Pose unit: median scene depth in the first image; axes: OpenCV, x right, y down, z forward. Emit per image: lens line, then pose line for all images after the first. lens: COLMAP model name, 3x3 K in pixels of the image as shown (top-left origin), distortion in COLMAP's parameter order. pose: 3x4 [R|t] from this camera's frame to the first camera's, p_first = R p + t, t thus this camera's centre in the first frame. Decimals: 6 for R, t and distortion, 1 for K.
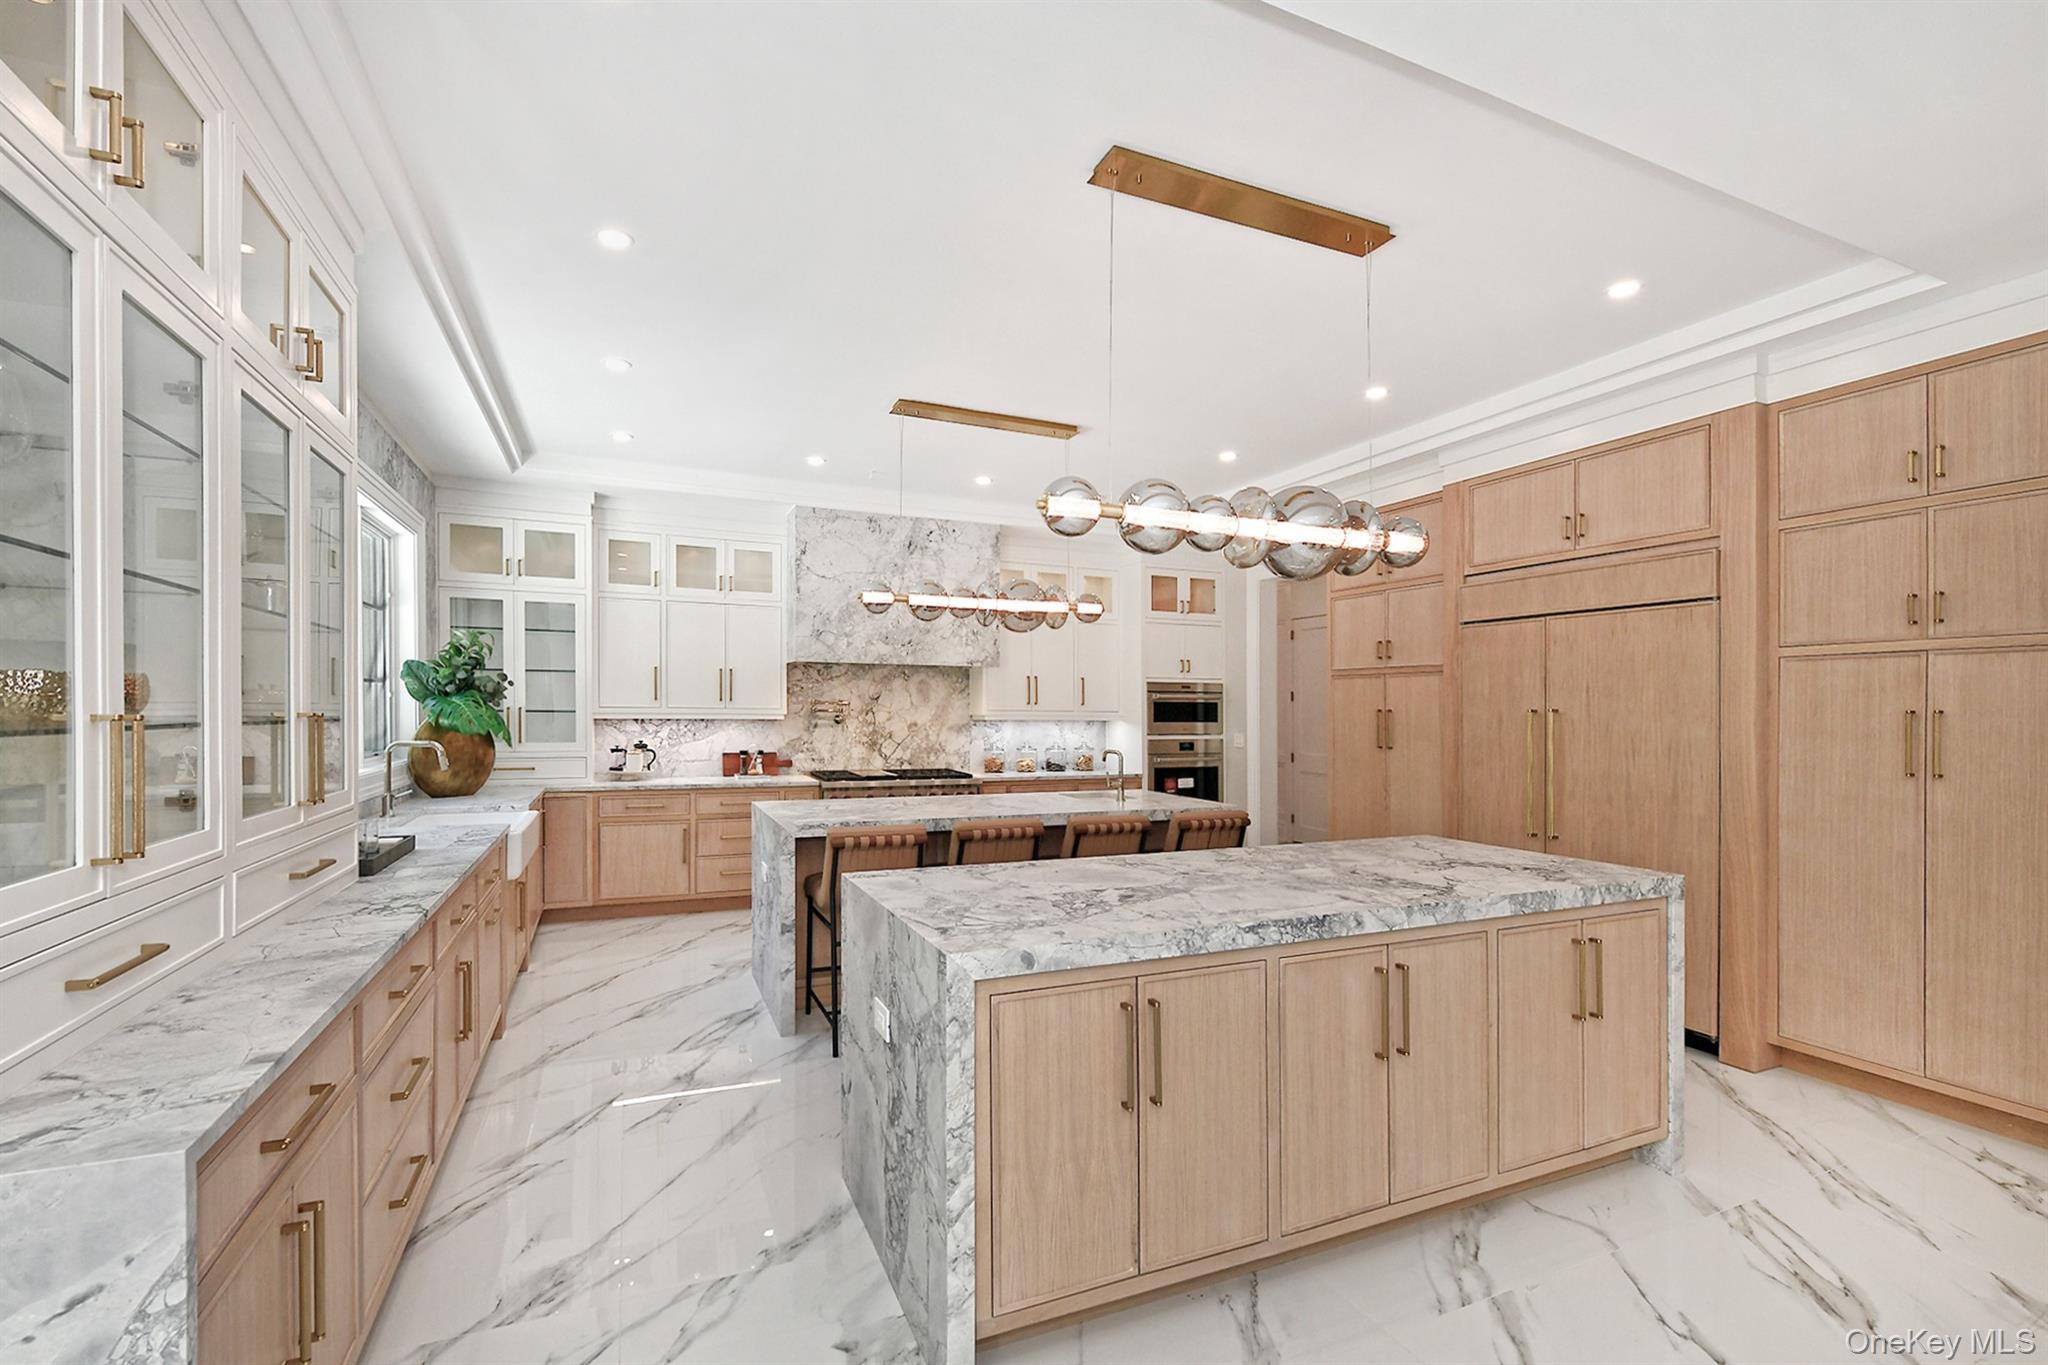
lens RADIAL K [[860.2, 0, 1046.4], [0, 860.2, 692.2], [0, 0, 1]] dist [-0.003835, -0.001062]
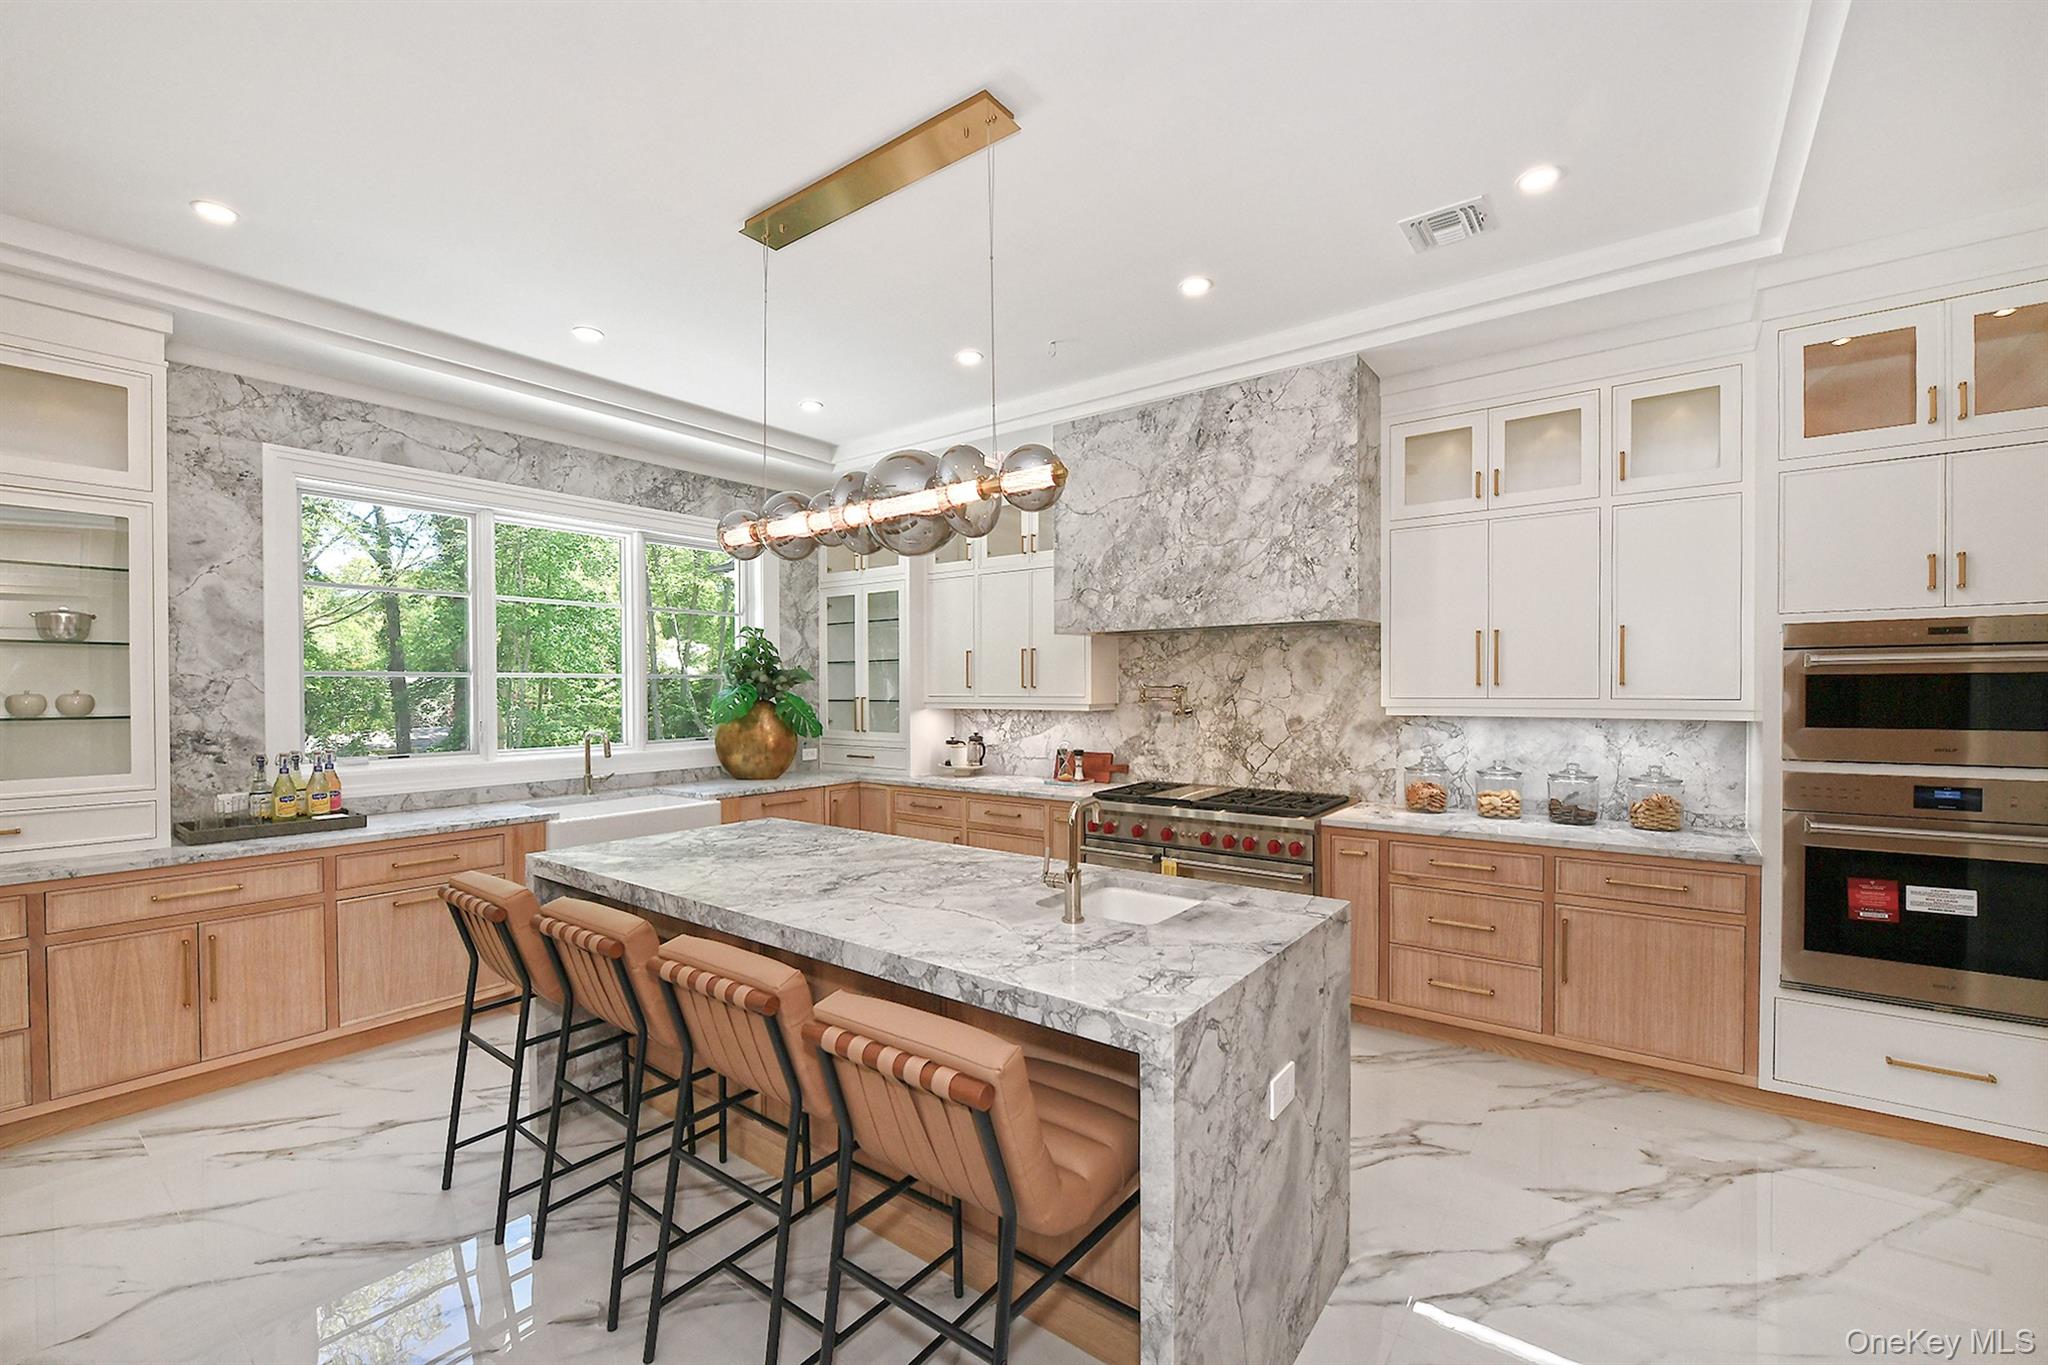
lens RADIAL K [[860.2, 0, 1024.1], [0, 860.2, 695.3], [0, 0, 1]] dist [-0.003835, -0.001062]
pose [[0.485223, -0.004154, -0.874380, 0.315317], [0.026881, 0.999587, 0.010169, 0.008033], [0.873977, -0.028438, 0.485135, 0.555488]]
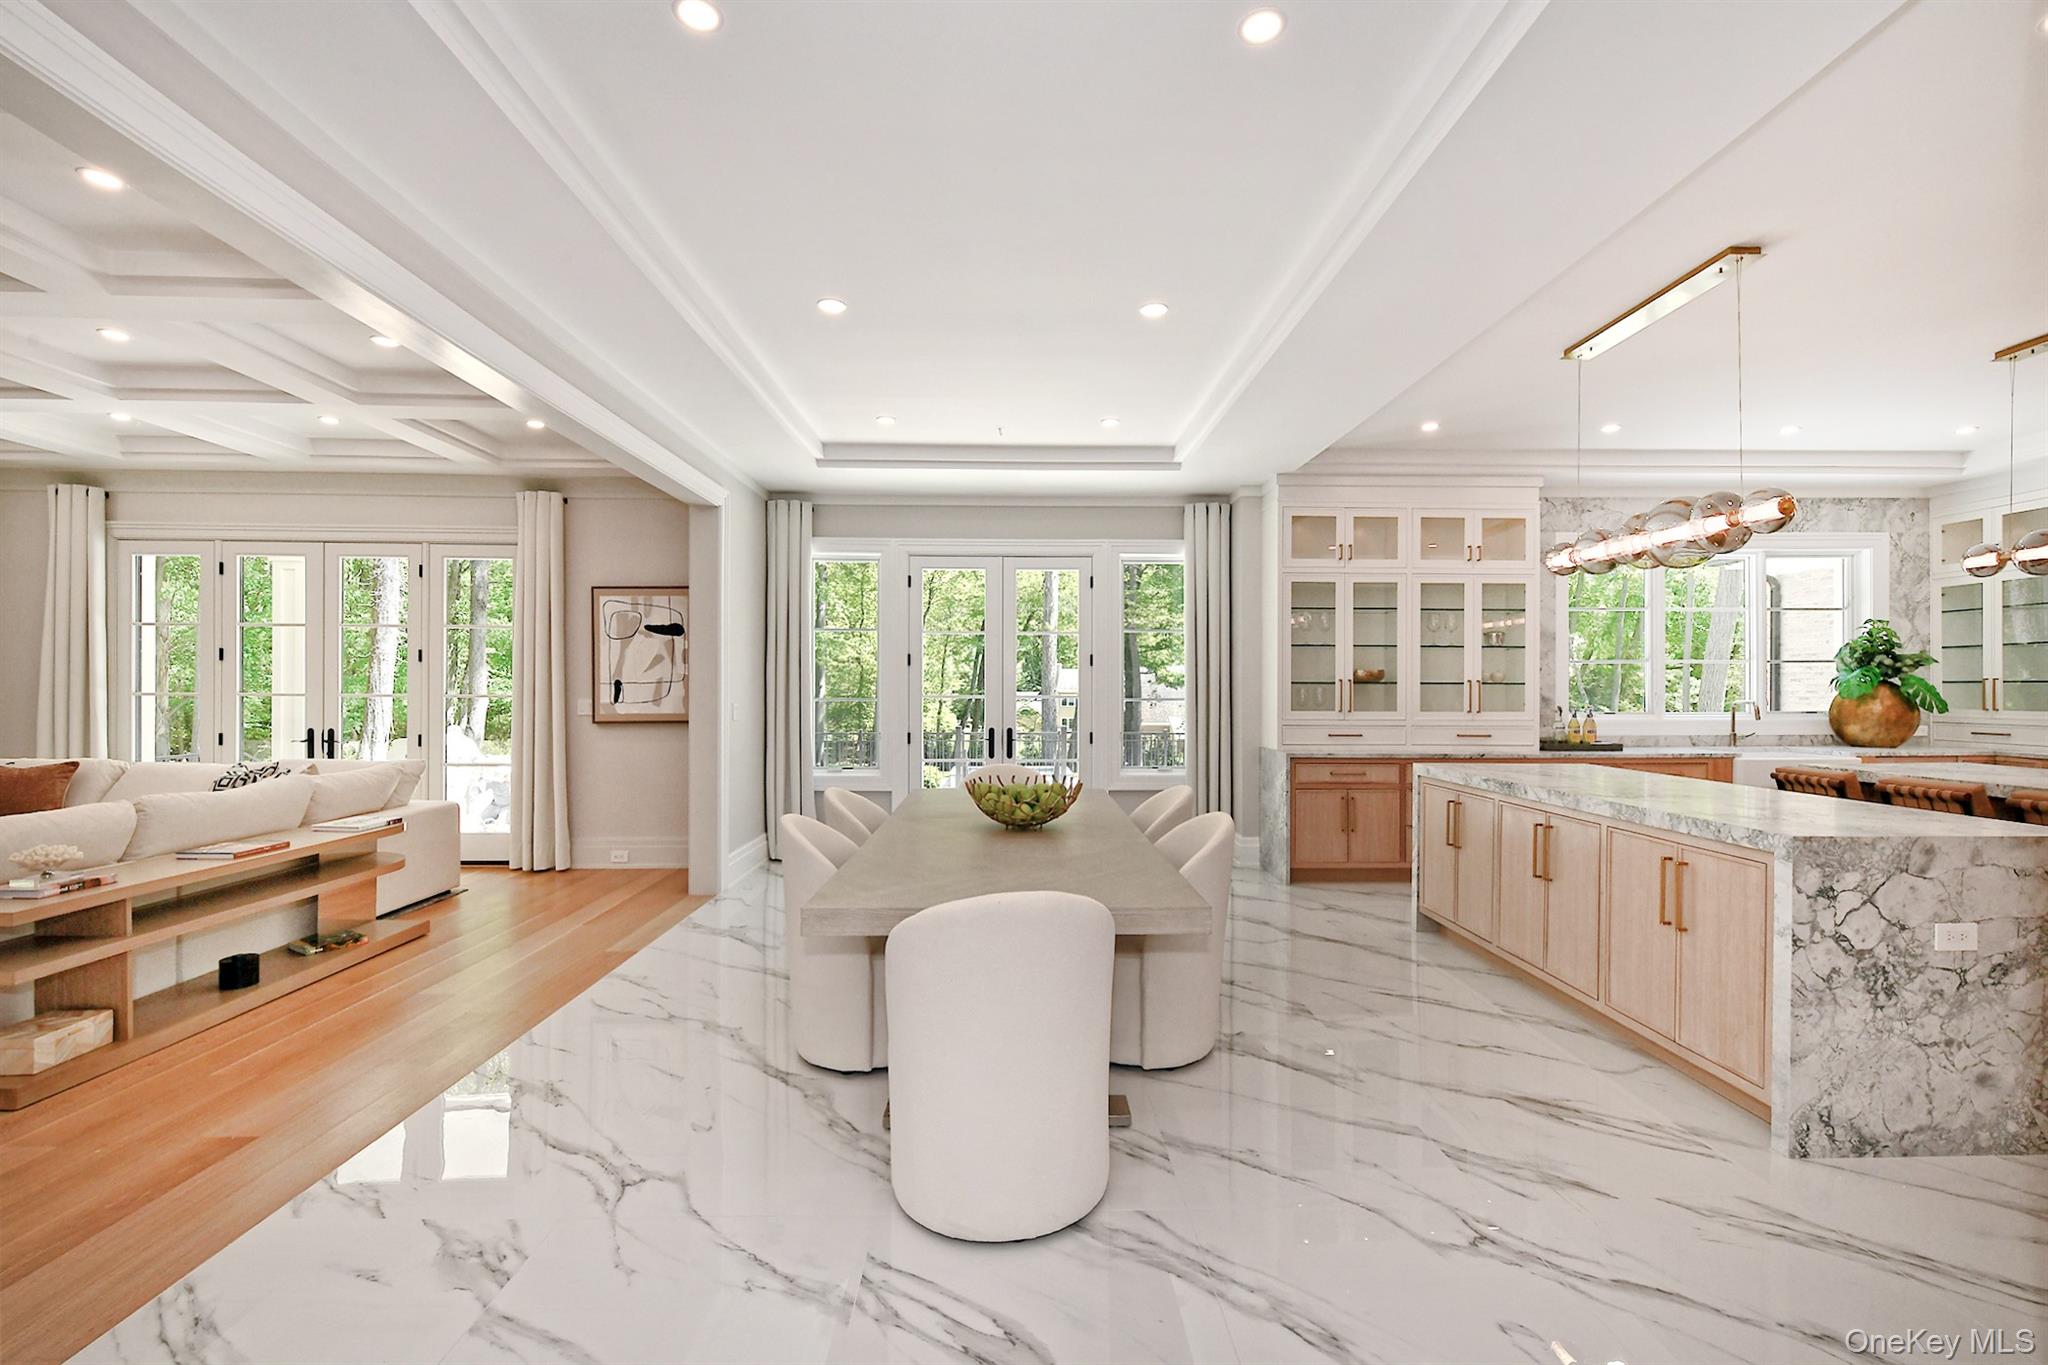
lens RADIAL K [[860.2, 0, 1033.1], [0, 860.2, 677.5], [0, 0, 1]] dist [-0.003835, -0.001062]
pose [[-0.382133, -0.020962, -0.923869, 0.713765], [0.016519, 0.999428, -0.029509, 0.023261], [0.923960, -0.026538, -0.381568, 0.232138]]
